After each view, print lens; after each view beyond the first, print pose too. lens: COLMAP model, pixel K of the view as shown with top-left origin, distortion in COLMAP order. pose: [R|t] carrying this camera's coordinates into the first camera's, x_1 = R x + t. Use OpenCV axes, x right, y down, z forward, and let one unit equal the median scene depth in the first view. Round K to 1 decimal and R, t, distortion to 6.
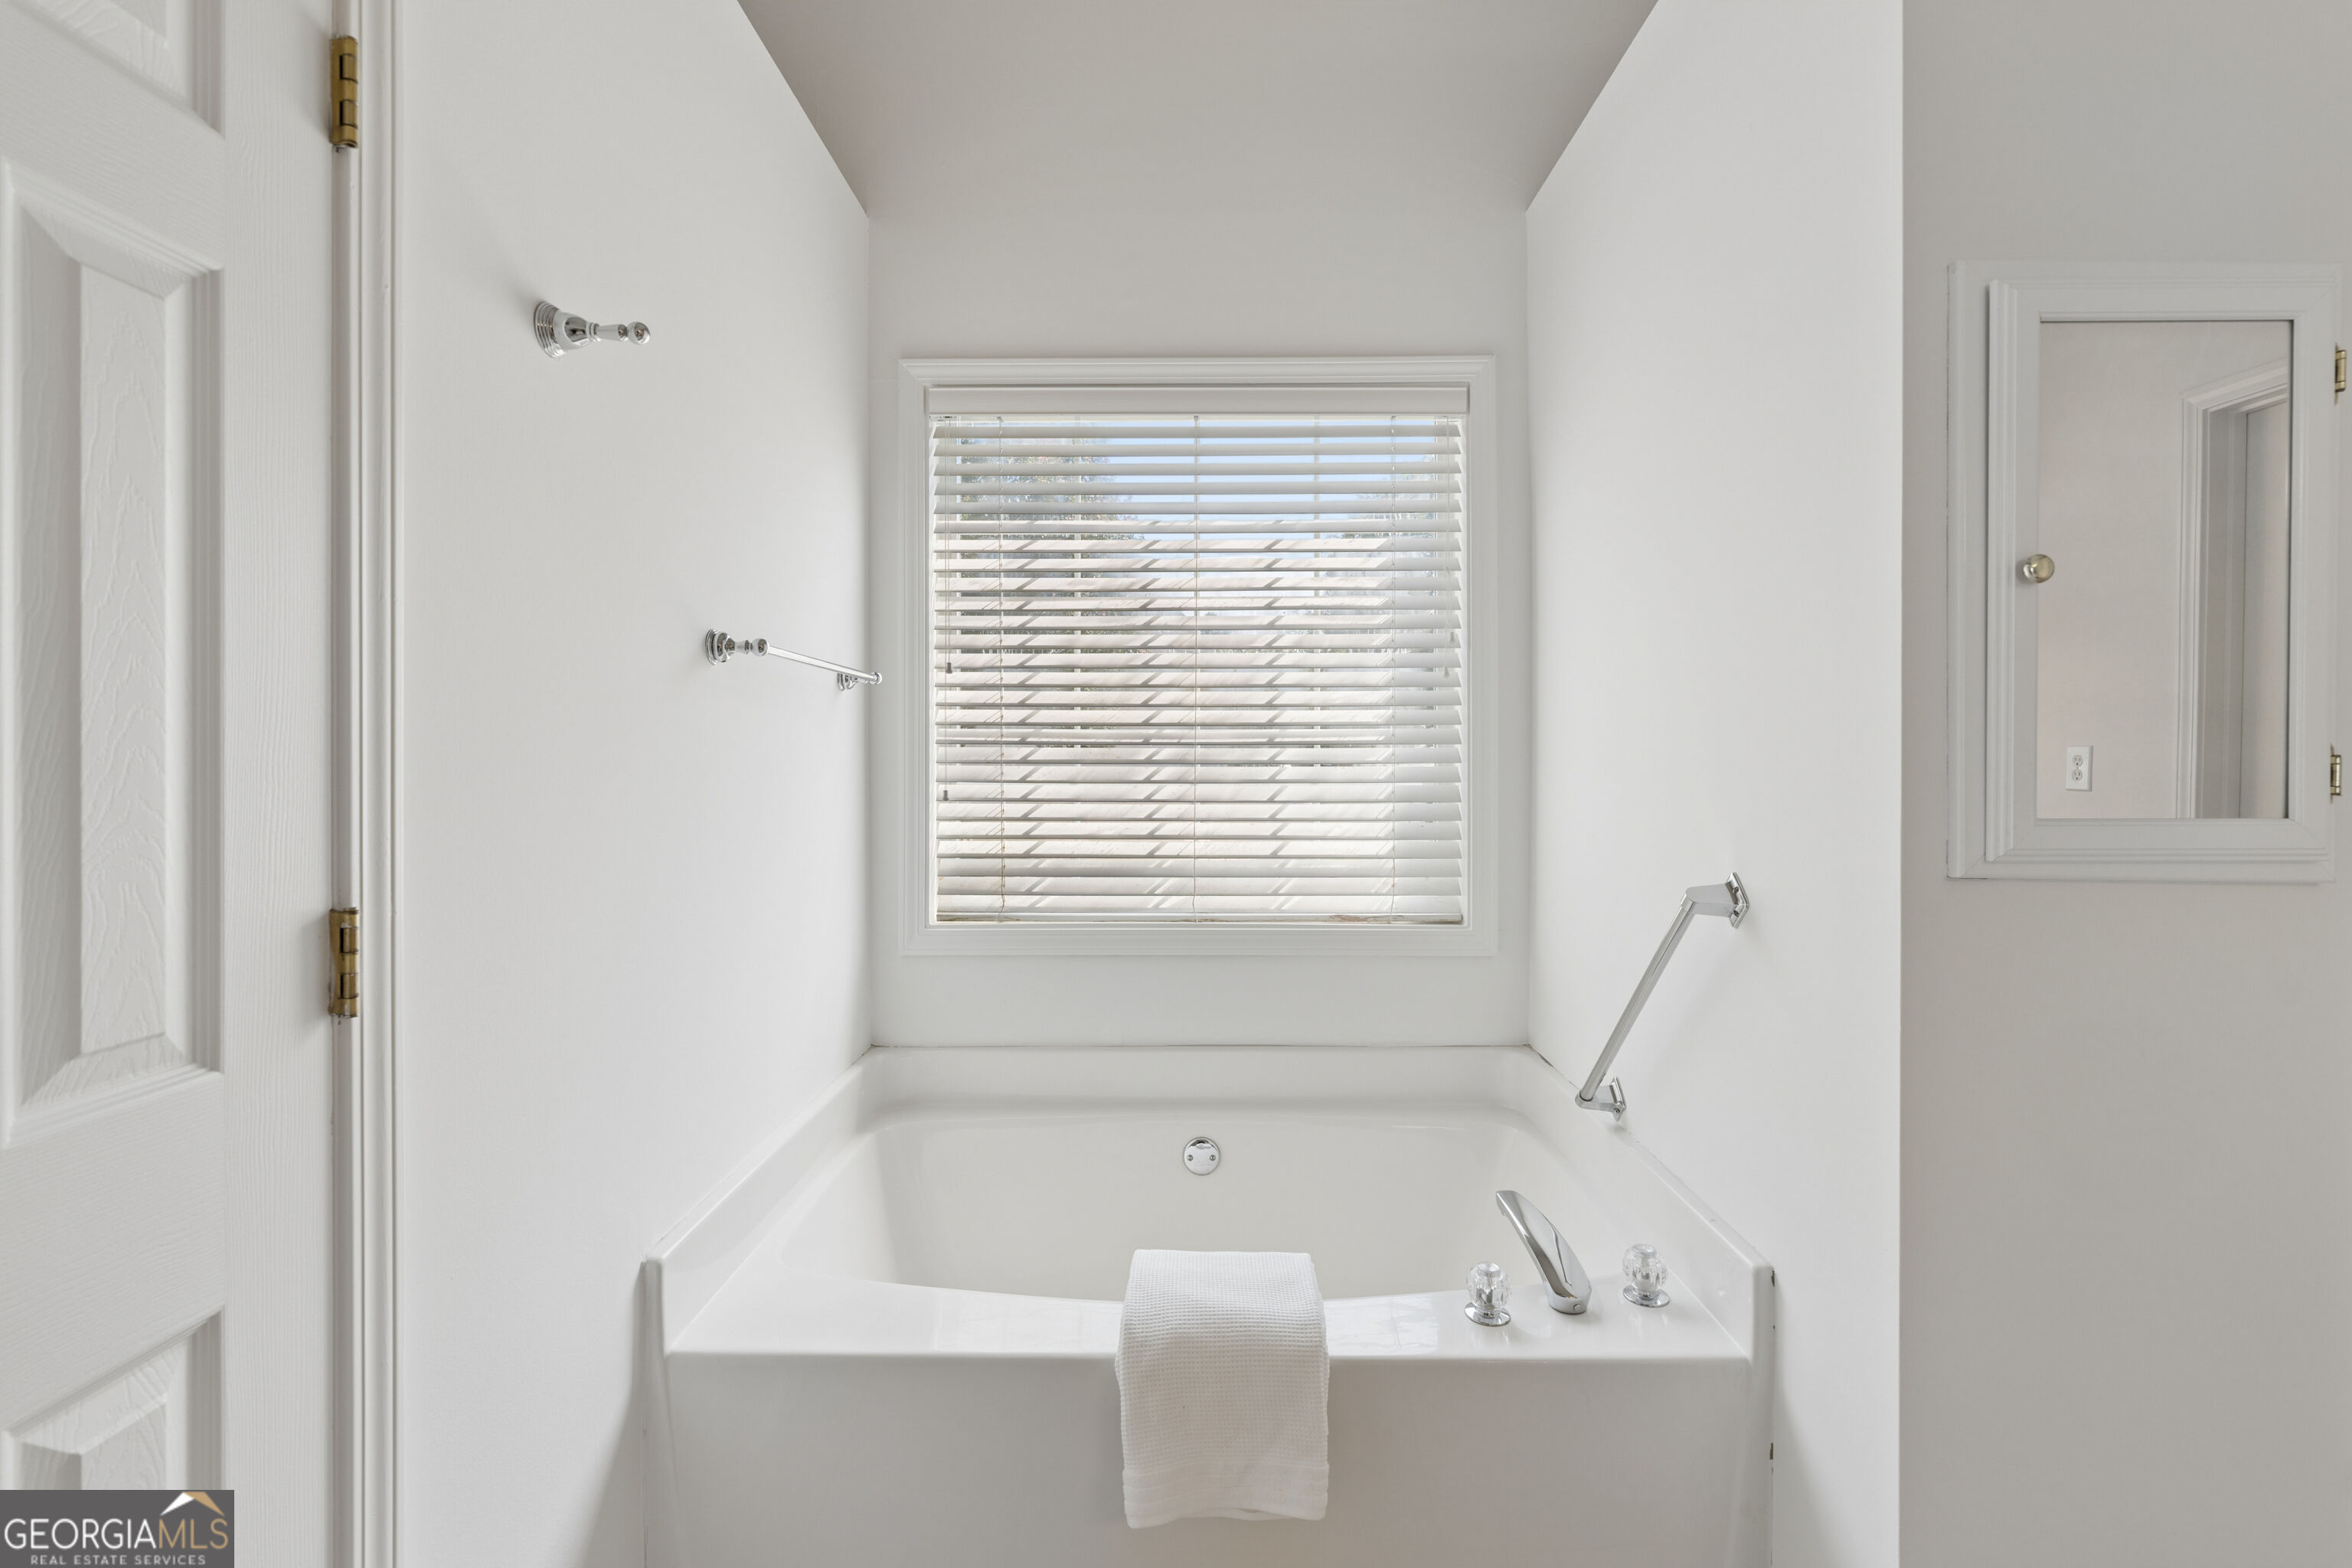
lens RADIAL K [[1068.1, 0, 1173.2], [0, 1068.1, 759.5], [0, 0, 1]] dist [-0.001879, 0.000016]
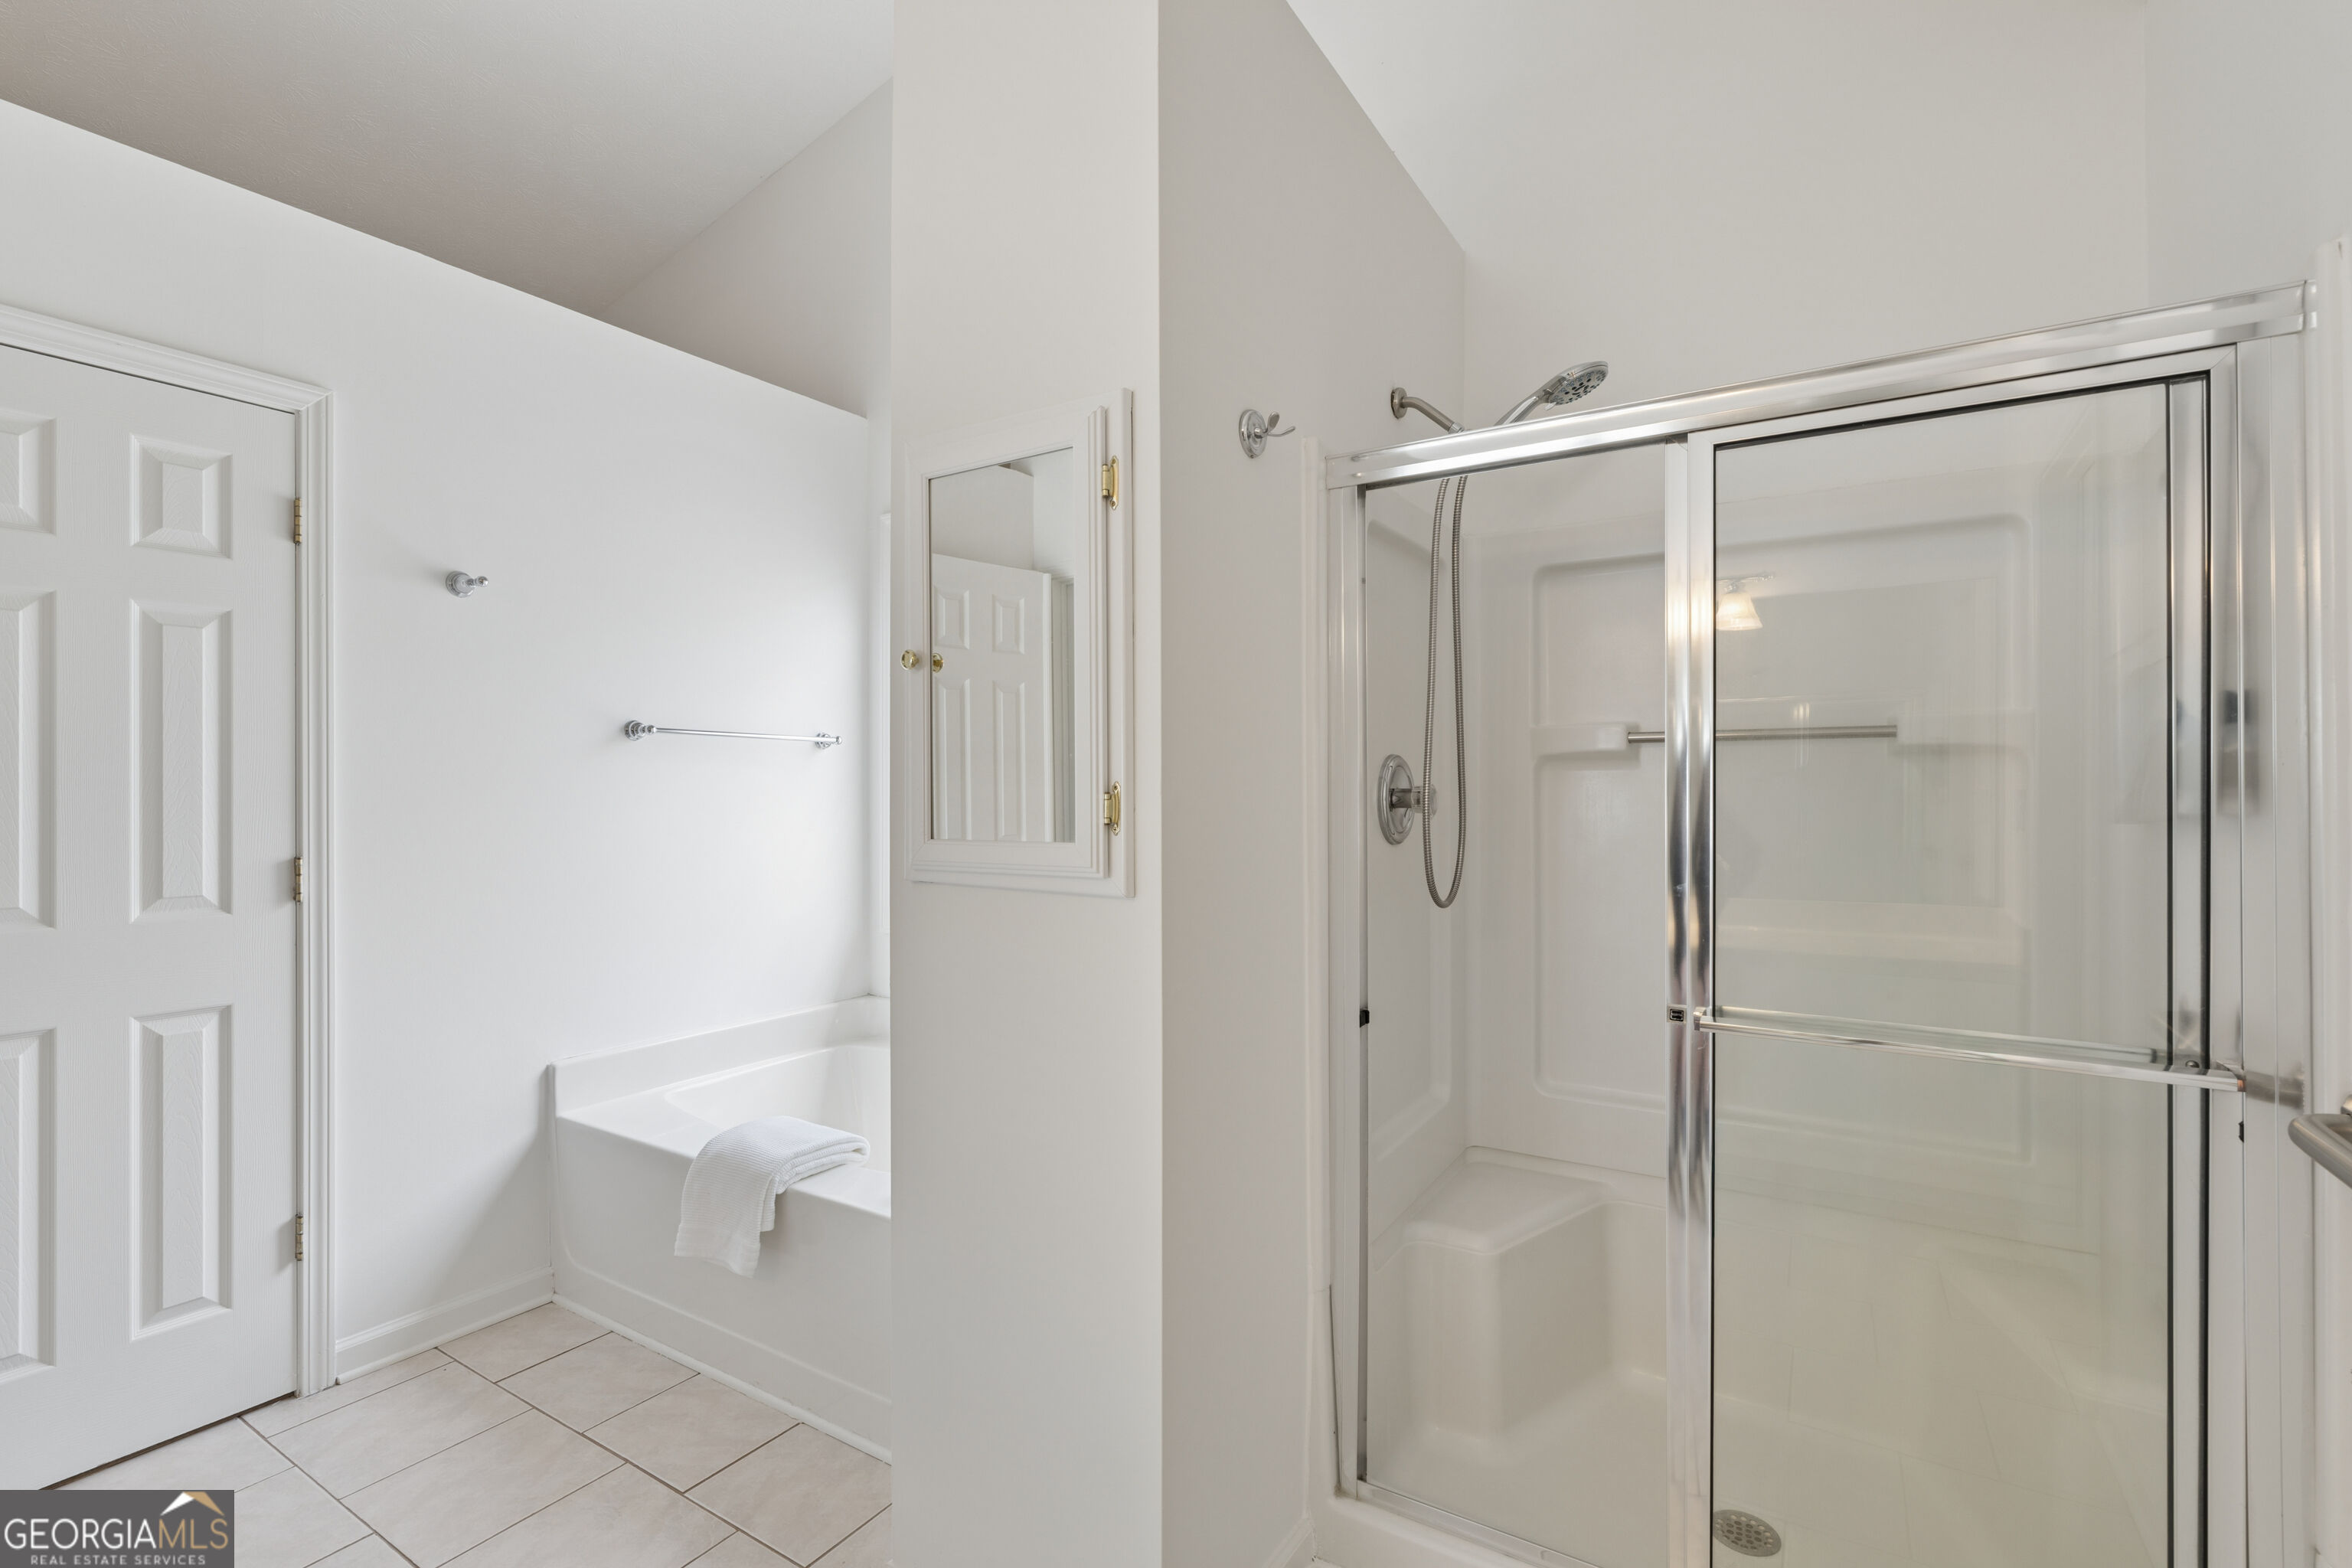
lens RADIAL K [[1066.5, 0, 1189.1], [0, 1066.5, 788.1], [0, 0, 1]] dist [-0.003509, -0.000232]
pose [[0.846688, -0.004612, -0.532070, 2.047309], [0.001660, 0.999980, -0.006026, 0.000586], [0.532087, 0.004219, 0.846679, 0.028919]]
